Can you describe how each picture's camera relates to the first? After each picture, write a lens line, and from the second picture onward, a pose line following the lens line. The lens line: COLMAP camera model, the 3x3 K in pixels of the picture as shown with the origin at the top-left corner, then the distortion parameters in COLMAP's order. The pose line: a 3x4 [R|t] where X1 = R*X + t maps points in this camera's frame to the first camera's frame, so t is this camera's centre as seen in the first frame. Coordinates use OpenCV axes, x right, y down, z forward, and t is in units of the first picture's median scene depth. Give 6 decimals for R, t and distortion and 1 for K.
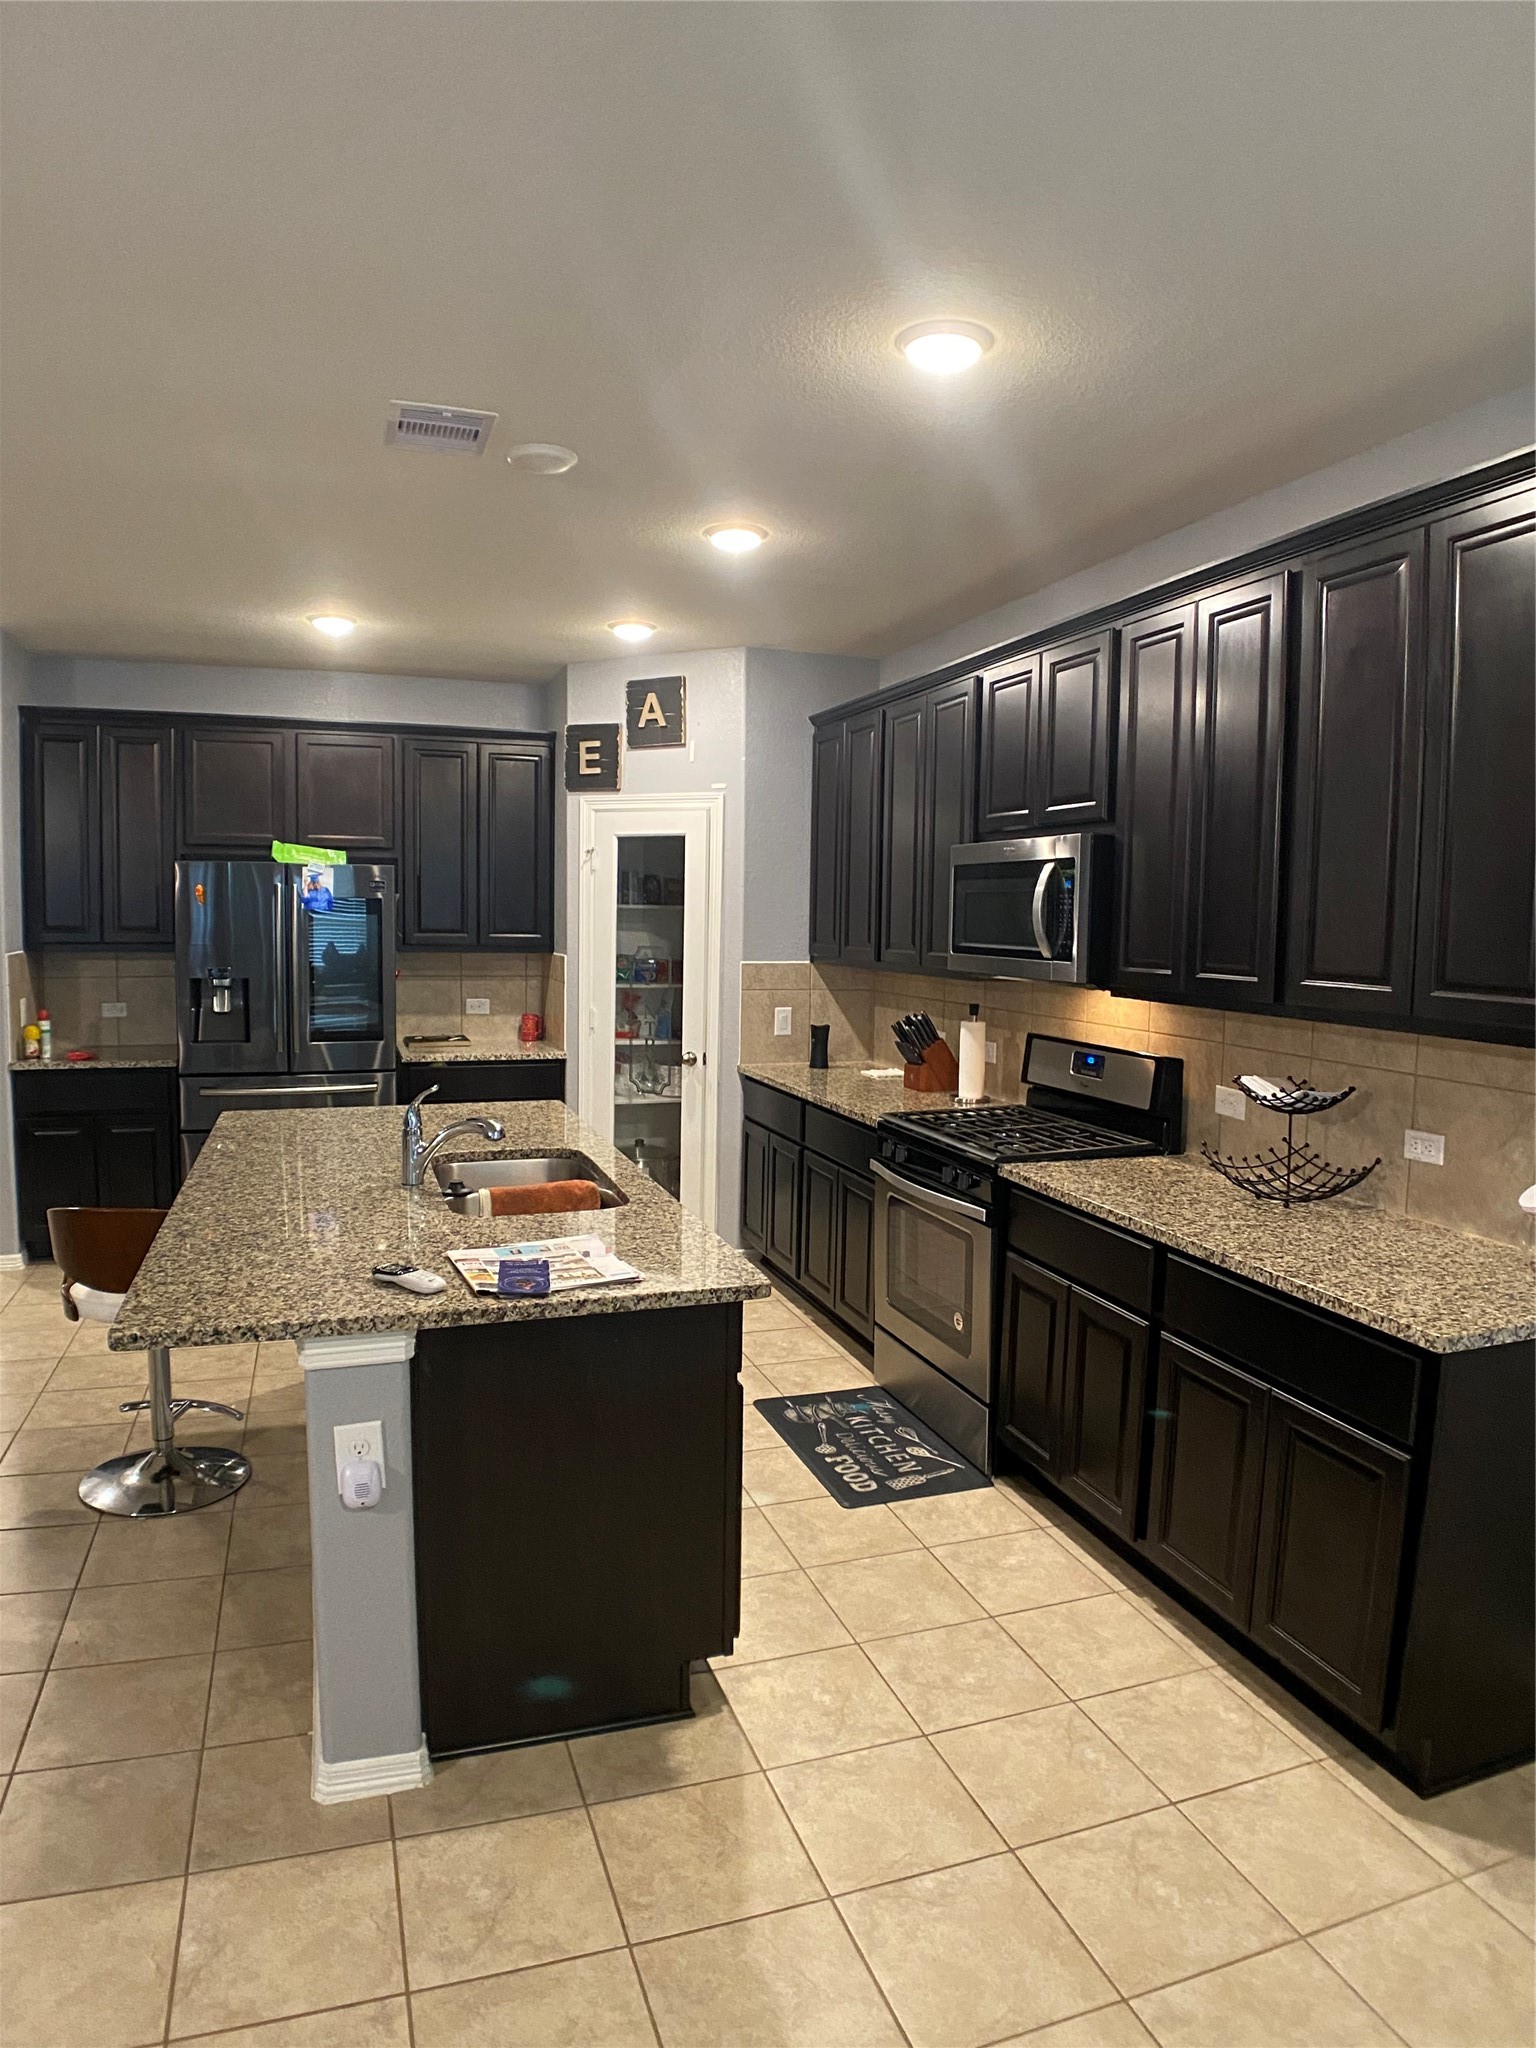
lens RADIAL K [[1238.6, 0, 768.0], [0, 1238.6, 1024.0], [0, 0, 1]] dist [-0.091563, -0.000022]
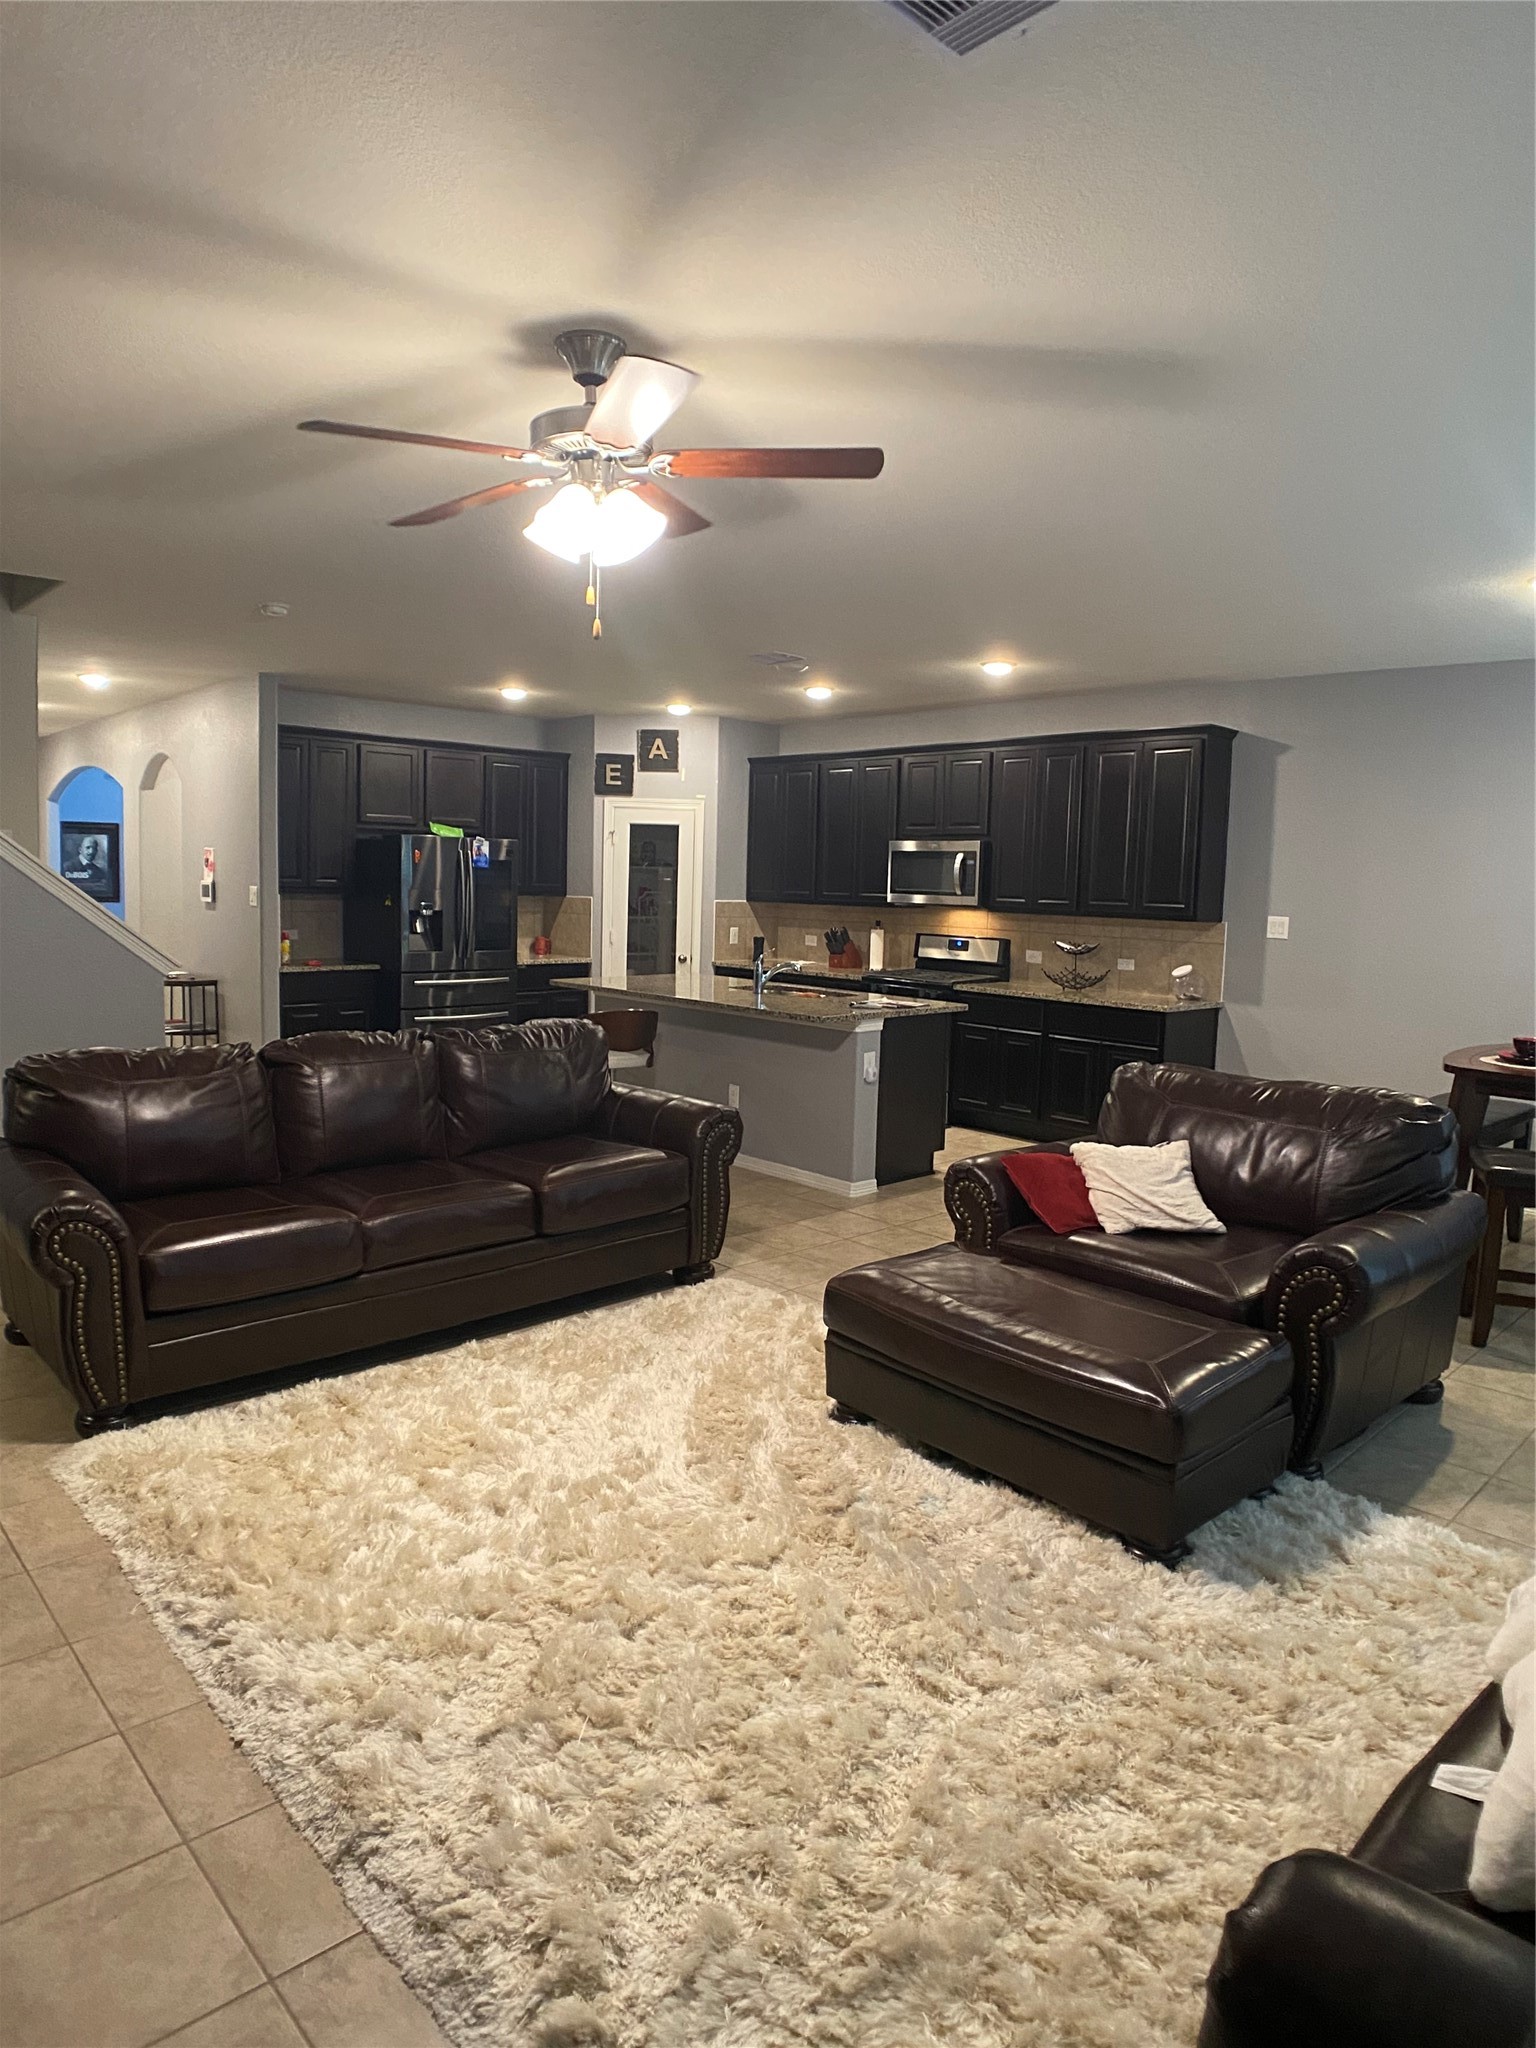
lens RADIAL K [[1238.6, 0, 768.0], [0, 1238.6, 1024.0], [0, 0, 1]] dist [-0.091563, -0.000022]
pose [[0.909145, -0.040084, 0.414546, -0.663276], [0.025404, 0.998842, 0.040866, 0.051633], [-0.415704, -0.026622, 0.909110, -0.583387]]
